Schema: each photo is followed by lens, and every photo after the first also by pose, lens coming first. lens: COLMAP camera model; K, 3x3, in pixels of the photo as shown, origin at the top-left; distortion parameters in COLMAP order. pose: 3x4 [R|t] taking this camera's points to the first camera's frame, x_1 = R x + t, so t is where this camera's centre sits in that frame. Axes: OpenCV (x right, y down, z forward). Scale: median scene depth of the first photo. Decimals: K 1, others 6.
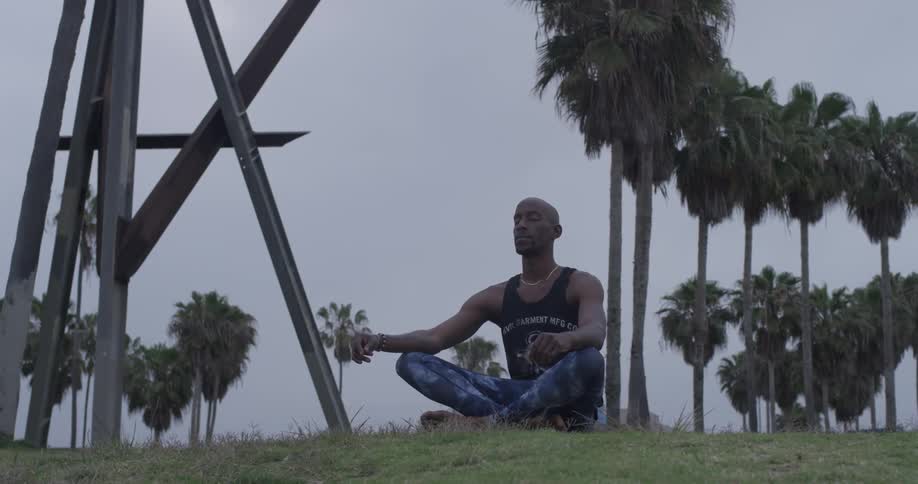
lens RADIAL K [[1298.7, 0, 467.8], [0, 1298.7, 247.2], [0, 0, 1]] dist [-0.094781, 0.117049]
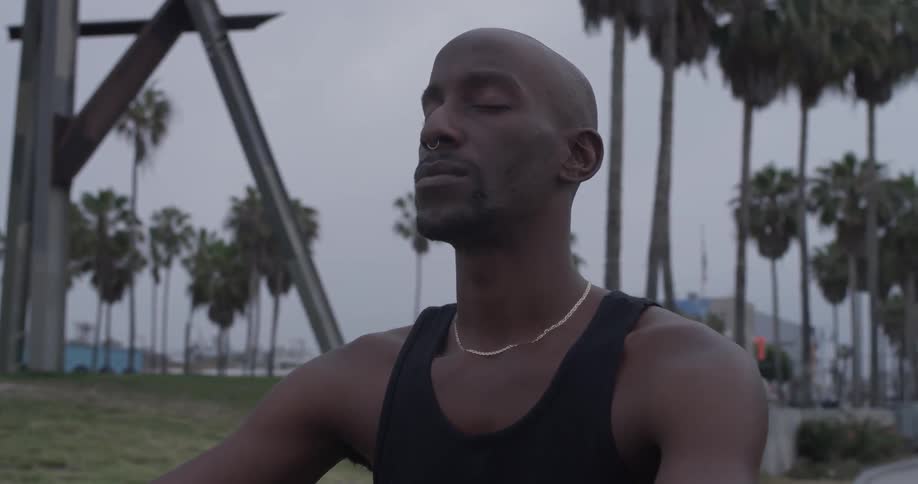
lens RADIAL K [[1303.5, 0, 459.0], [0, 1303.5, 242.0], [0, 0, 1]] dist [-0.064388, -0.058239]
pose [[0.996102, -0.008742, -0.087775, 0.063042], [0.016083, 0.996396, 0.083282, -0.004001], [0.086730, -0.084369, 0.992653, 0.095604]]
